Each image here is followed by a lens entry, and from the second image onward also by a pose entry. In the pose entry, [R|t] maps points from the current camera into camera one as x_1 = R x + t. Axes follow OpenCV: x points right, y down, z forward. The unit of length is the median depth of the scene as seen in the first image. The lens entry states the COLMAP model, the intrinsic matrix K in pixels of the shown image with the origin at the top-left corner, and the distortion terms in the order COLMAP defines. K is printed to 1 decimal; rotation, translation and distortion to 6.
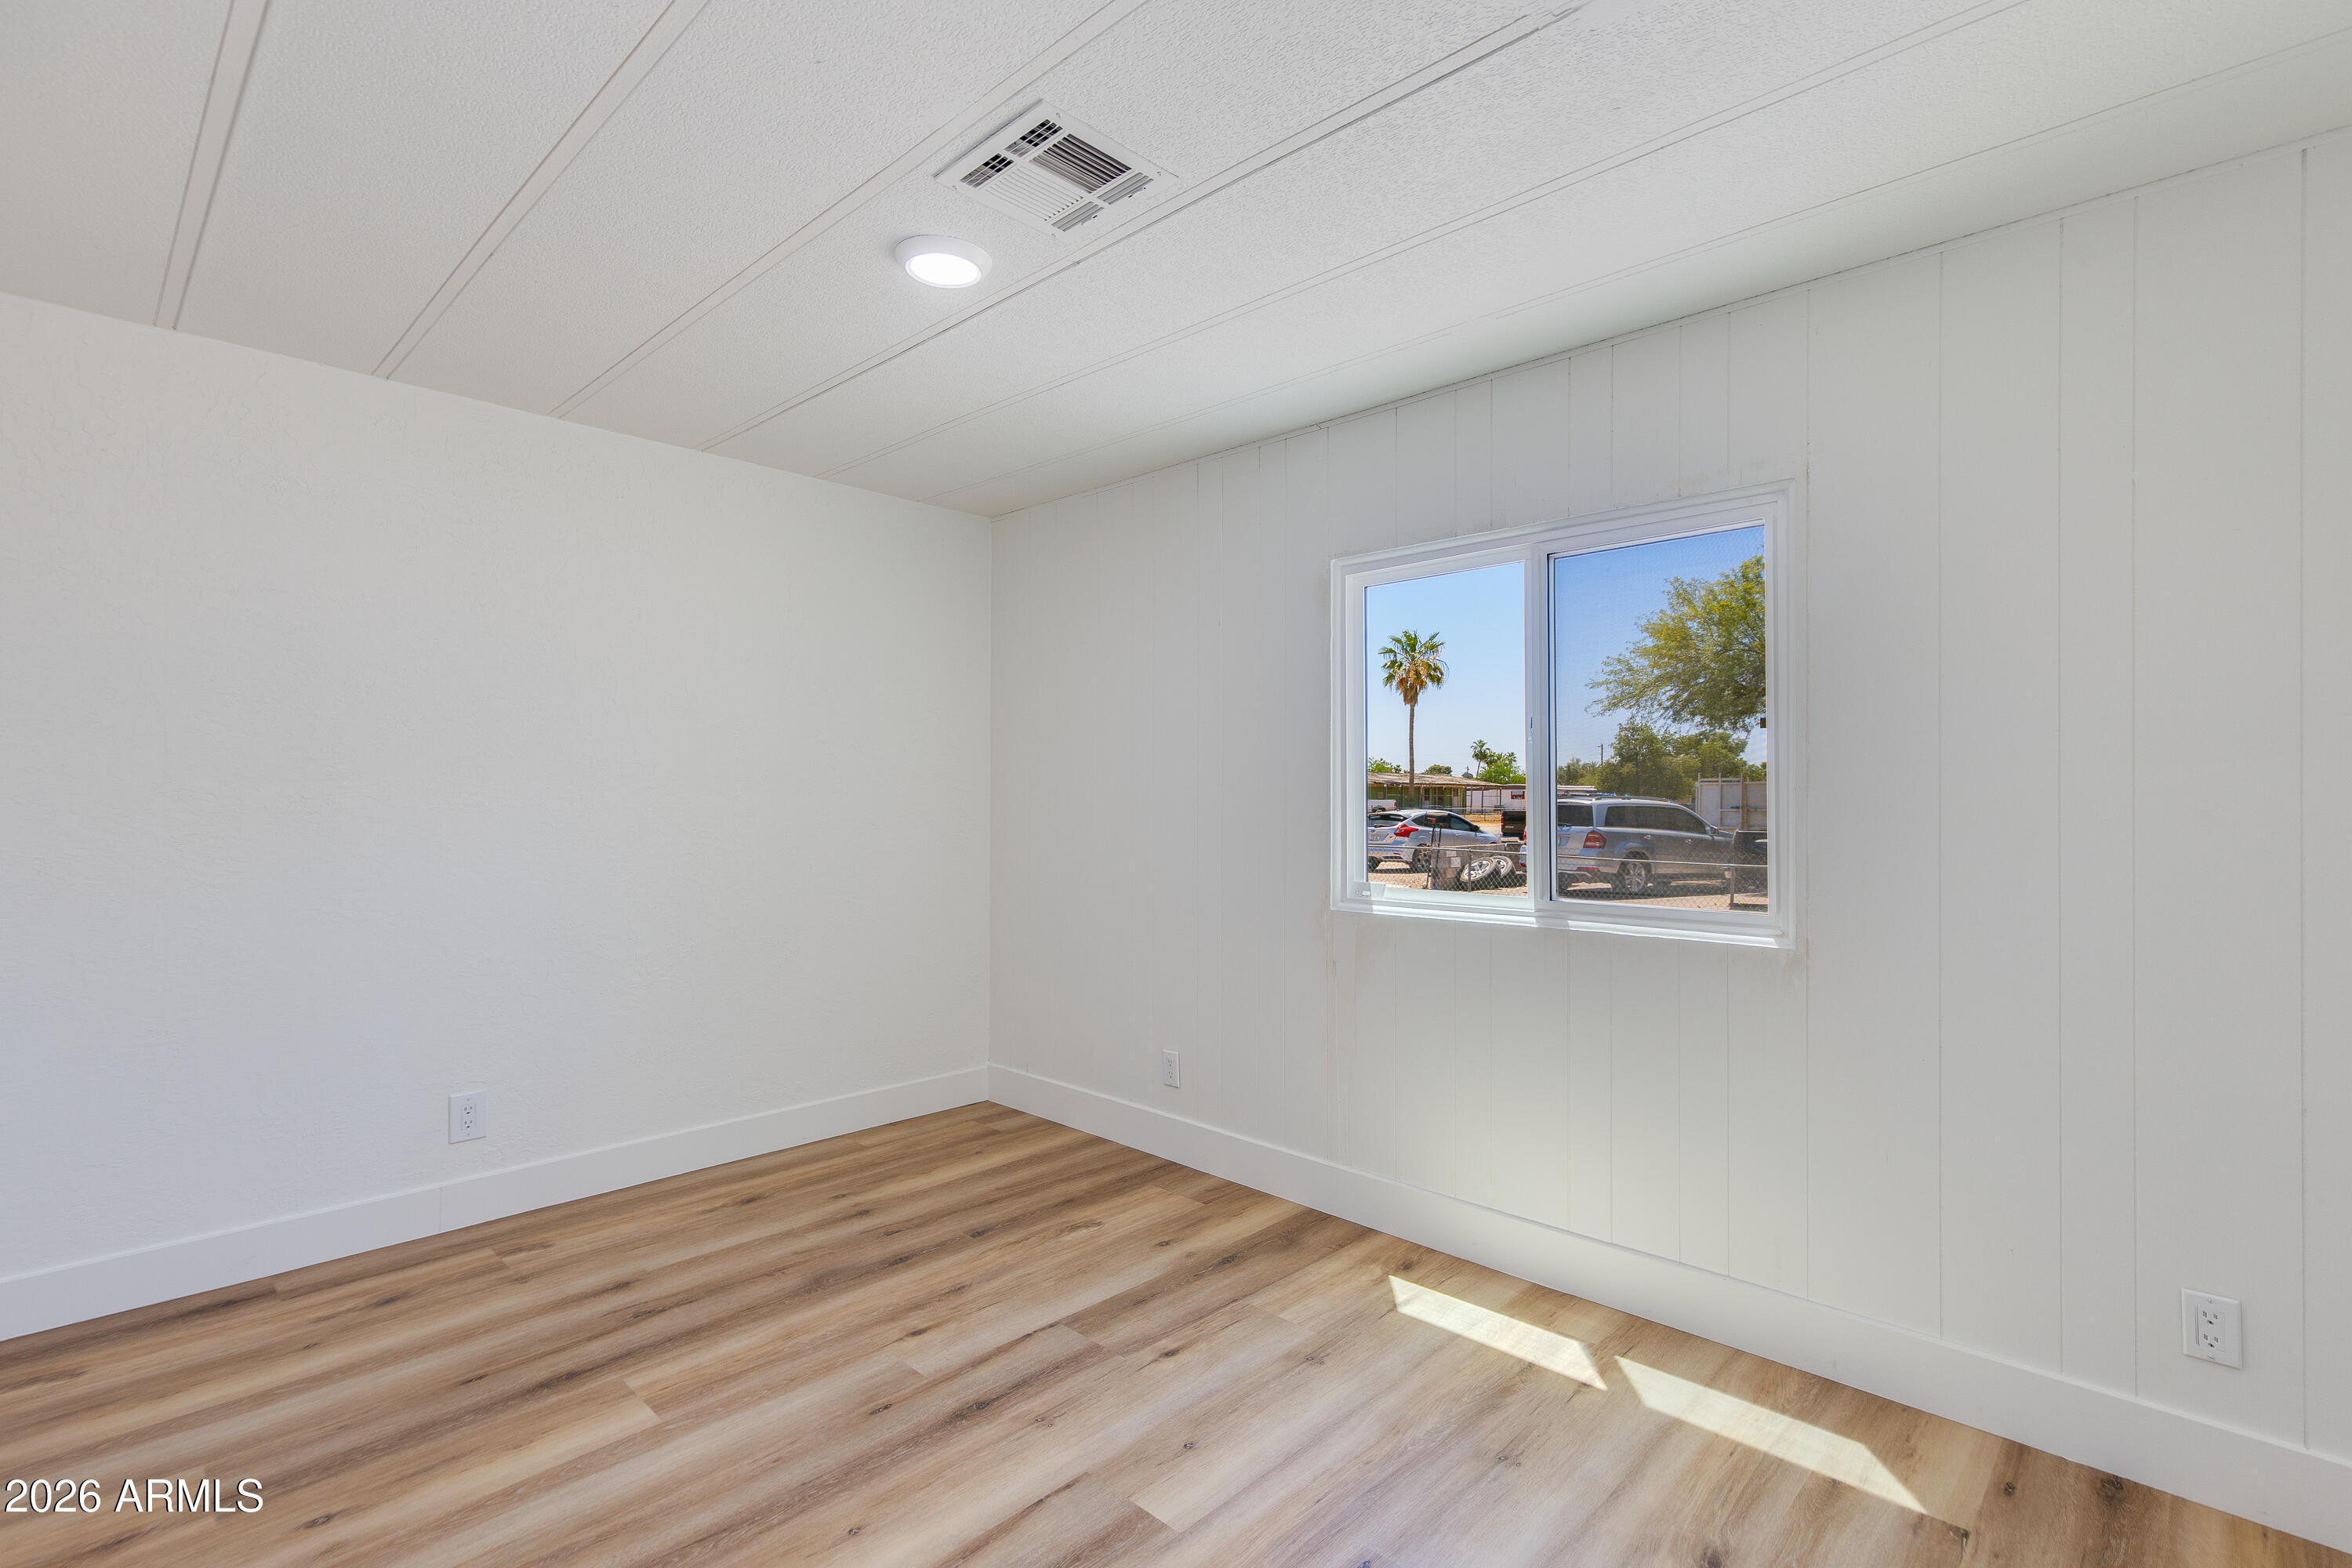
lens RADIAL K [[1068.2, 0, 1194.5], [0, 1068.2, 774.6], [0, 0, 1]] dist [0.009546, -0.002999]
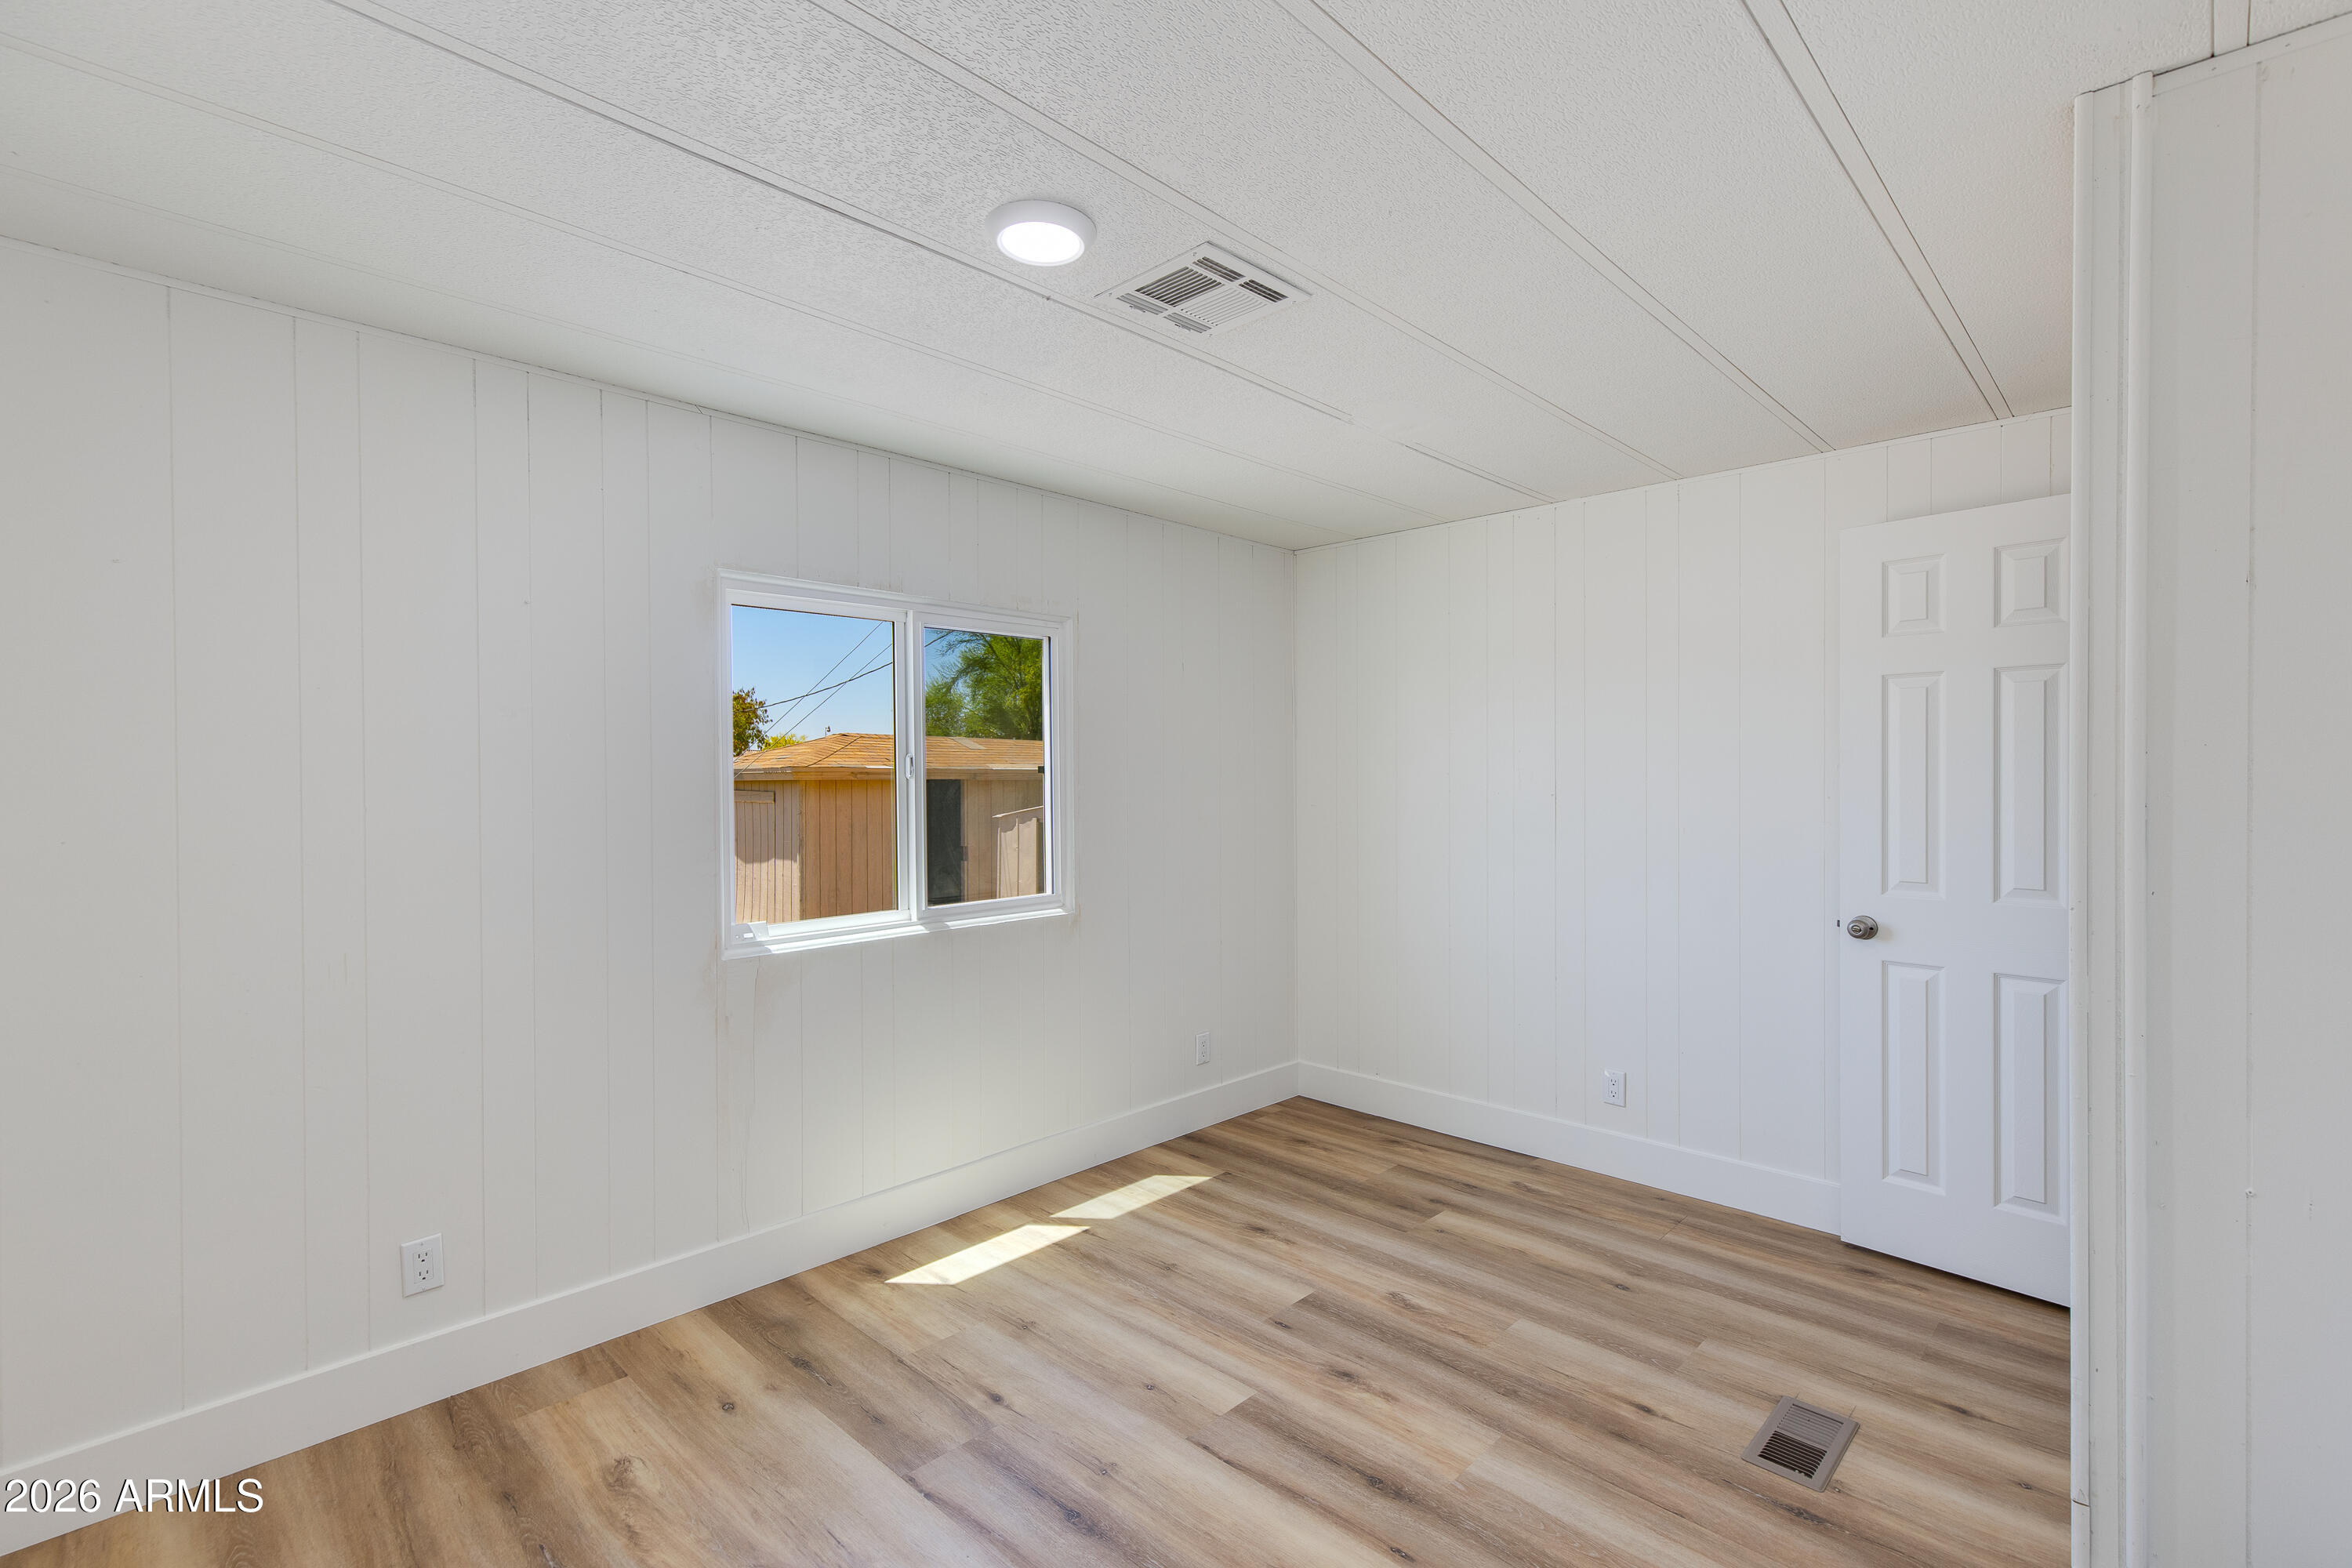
lens RADIAL K [[1068.2, 0, 1151.6], [0, 1068.2, 769.7], [0, 0, 1]] dist [0.009546, -0.002999]
pose [[0.030377, 0.001377, 0.999538, -0.995610], [-0.013115, 0.999914, -0.000979, -0.049532], [-0.999452, -0.013079, 0.030392, 0.808109]]
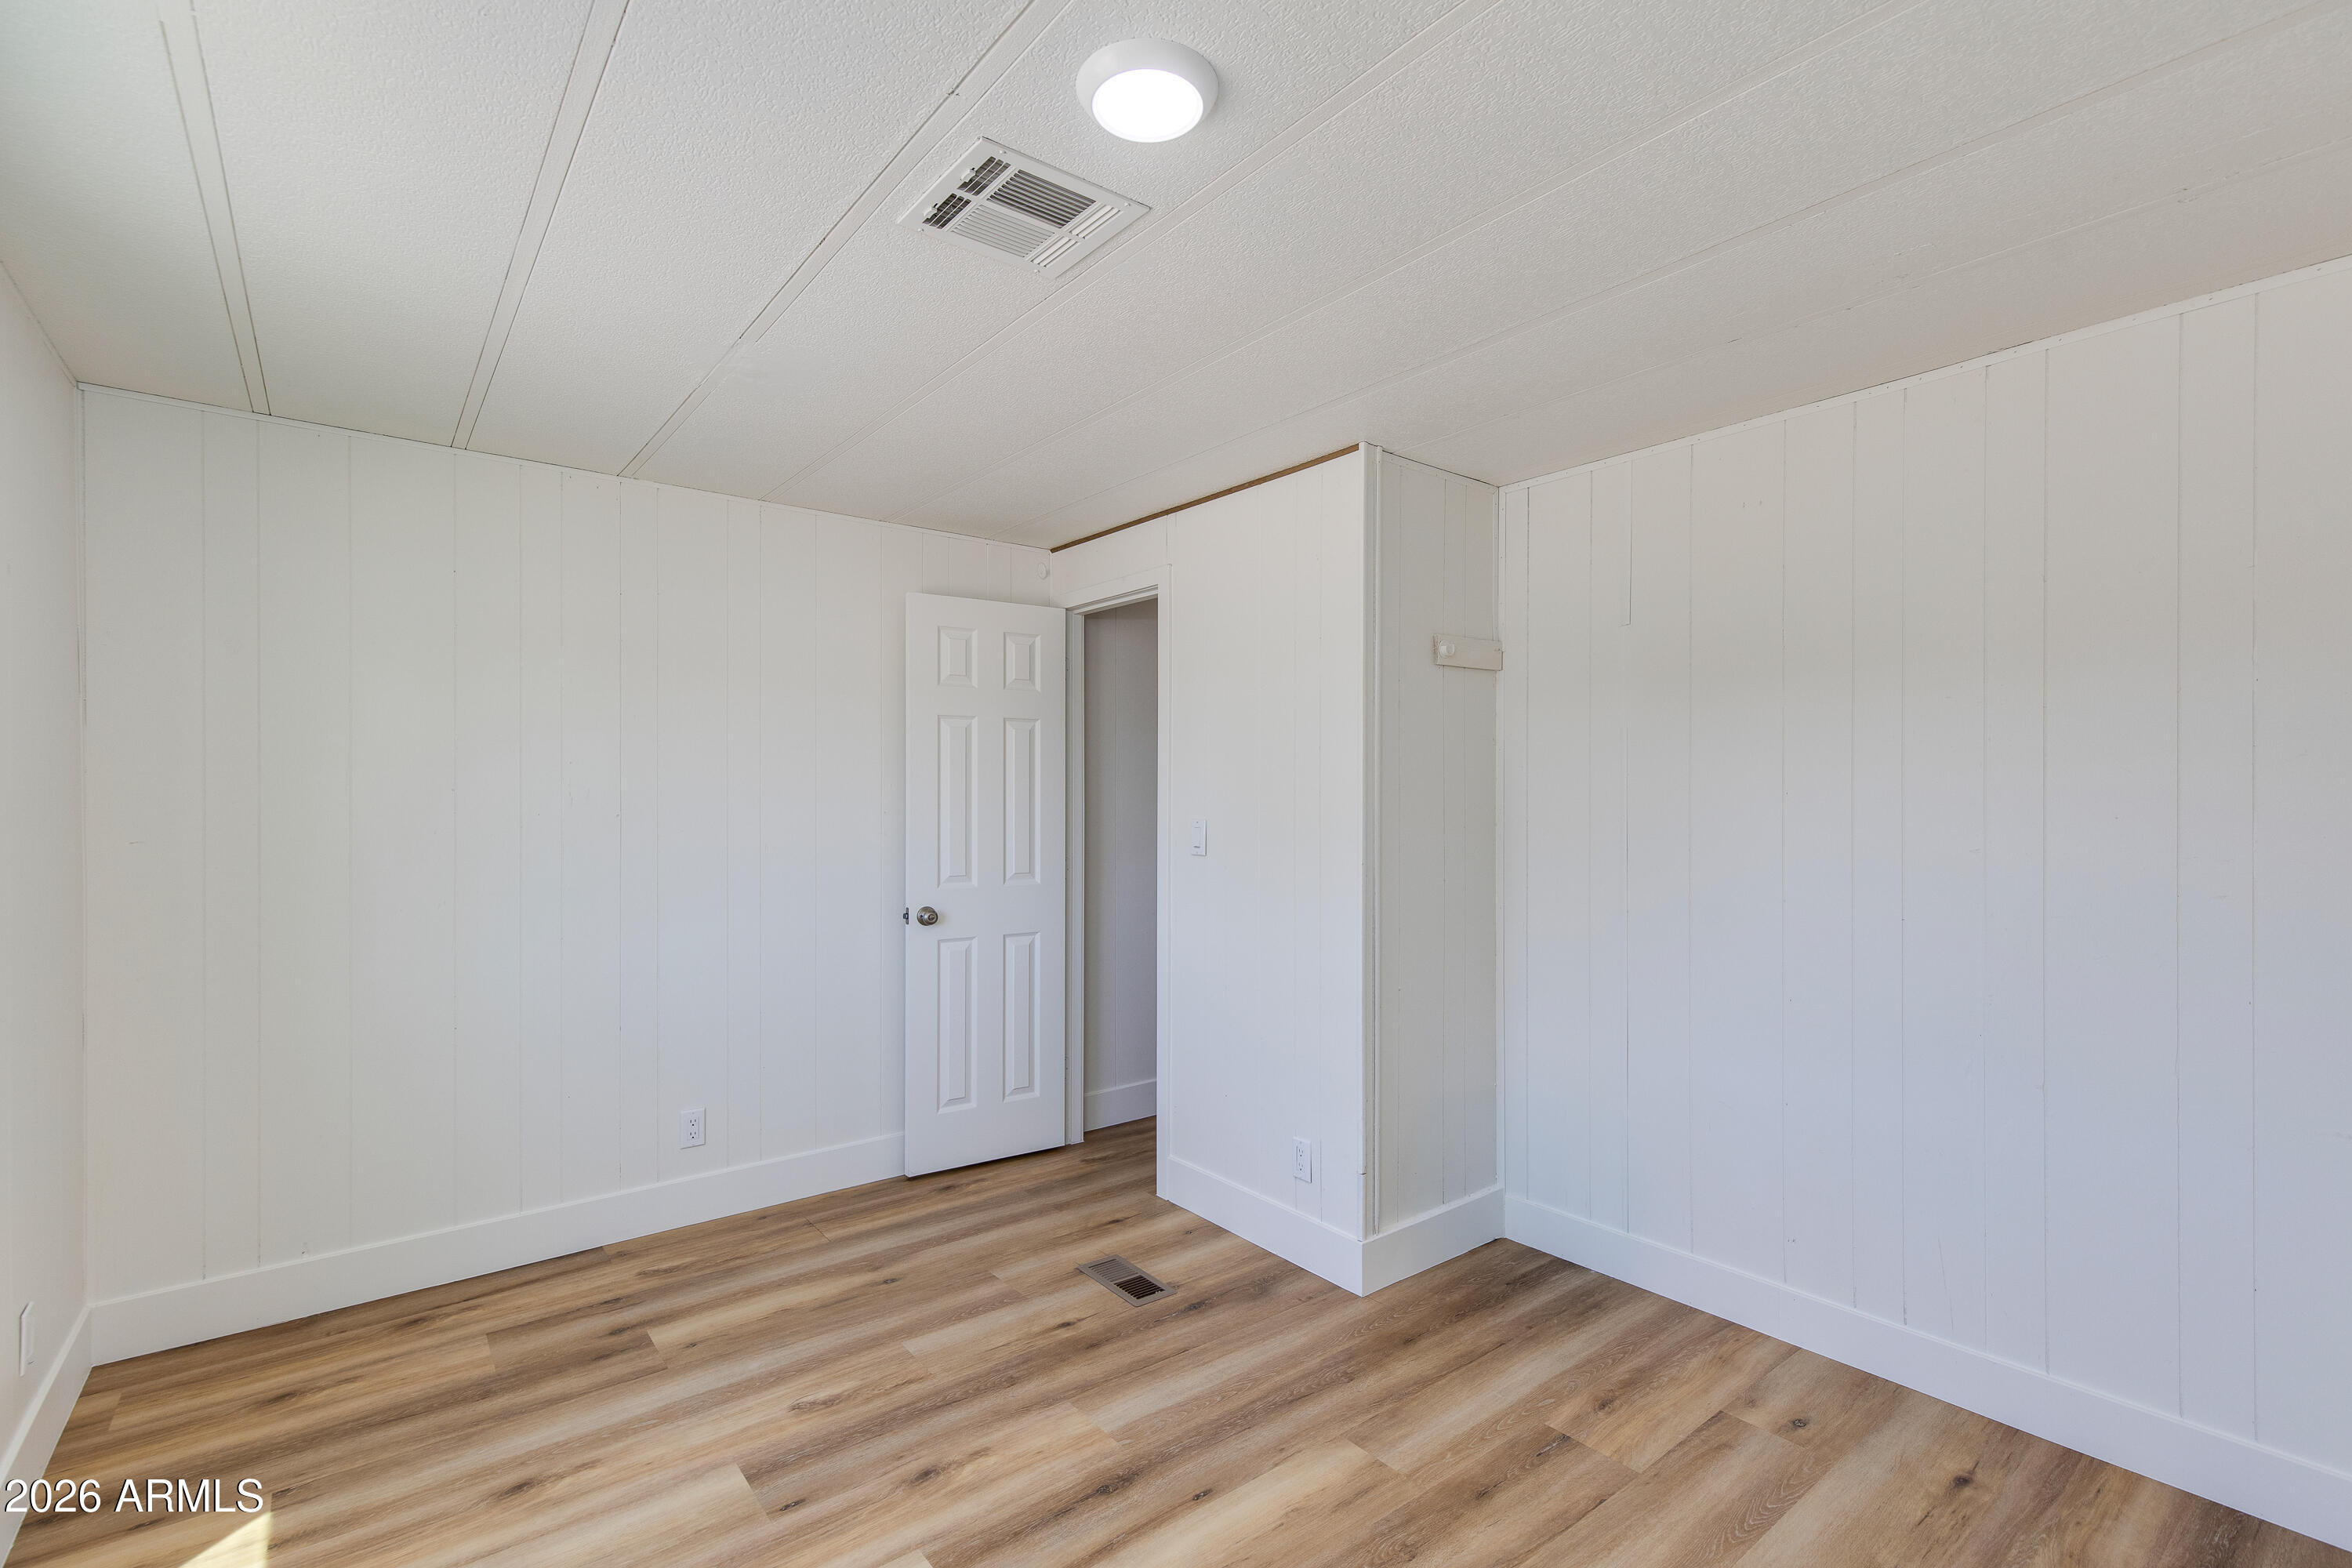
lens RADIAL K [[1074.2, 0, 1209.6], [0, 1074.2, 790.3], [0, 0, 1]] dist [0.007255, -0.000872]
pose [[-0.990436, -0.003346, 0.137935, -0.334039], [-0.005847, 0.999826, -0.017730, -0.034710], [-0.137852, -0.018367, -0.990283, 1.510724]]
